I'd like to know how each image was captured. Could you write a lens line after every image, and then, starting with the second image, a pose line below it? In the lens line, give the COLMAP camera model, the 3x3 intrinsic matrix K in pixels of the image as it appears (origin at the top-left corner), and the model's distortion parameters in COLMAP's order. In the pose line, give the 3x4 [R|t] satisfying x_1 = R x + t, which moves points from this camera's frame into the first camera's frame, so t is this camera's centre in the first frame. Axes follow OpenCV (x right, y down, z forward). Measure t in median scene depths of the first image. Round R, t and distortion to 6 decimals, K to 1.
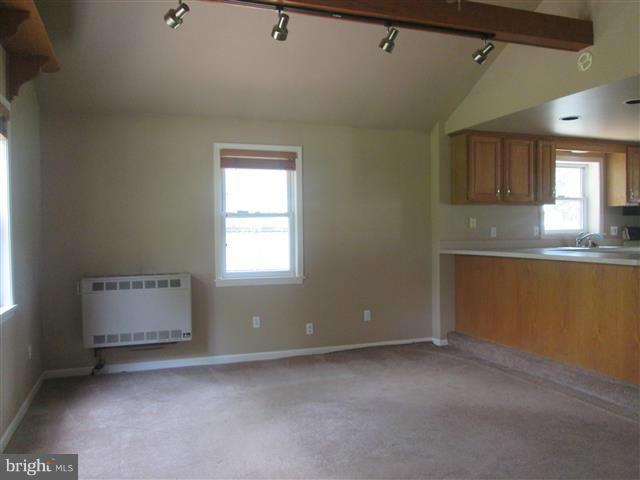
lens RADIAL K [[569.2, 0, 320.0], [0, 569.2, 240.0], [0, 0, 1]] dist [-0.010727, -0.001007]
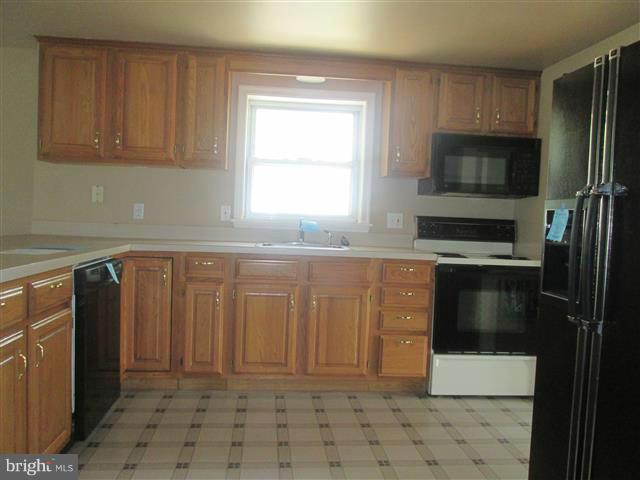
lens RADIAL K [[539.3, 0, 320.0], [0, 539.3, 240.0], [0, 0, 1]] dist [-0.050331, 0.007937]
pose [[0.959786, 0.058358, -0.274601, 0.654565], [-0.051797, 0.998174, 0.031092, -0.010777], [0.275914, -0.015618, 0.961056, 0.496324]]
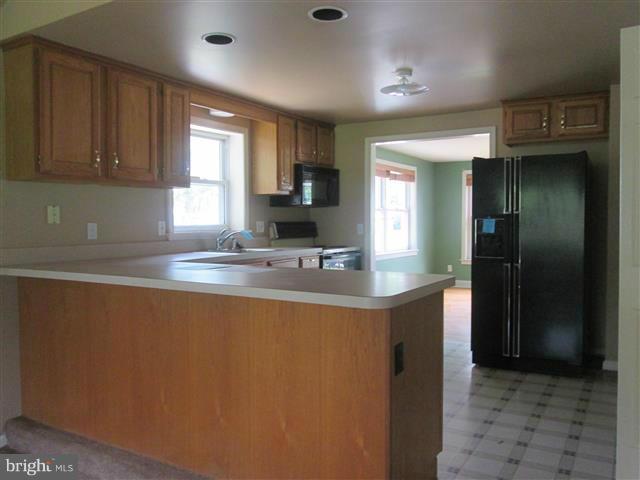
lens RADIAL K [[539.3, 0, 320.0], [0, 539.3, 240.0], [0, 0, 1]] dist [-0.050331, 0.007937]
pose [[0.789720, -0.018276, 0.613196, 0.151714], [0.005769, 0.999733, 0.022367, -0.015569], [-0.613441, -0.014126, 0.789614, 0.418371]]
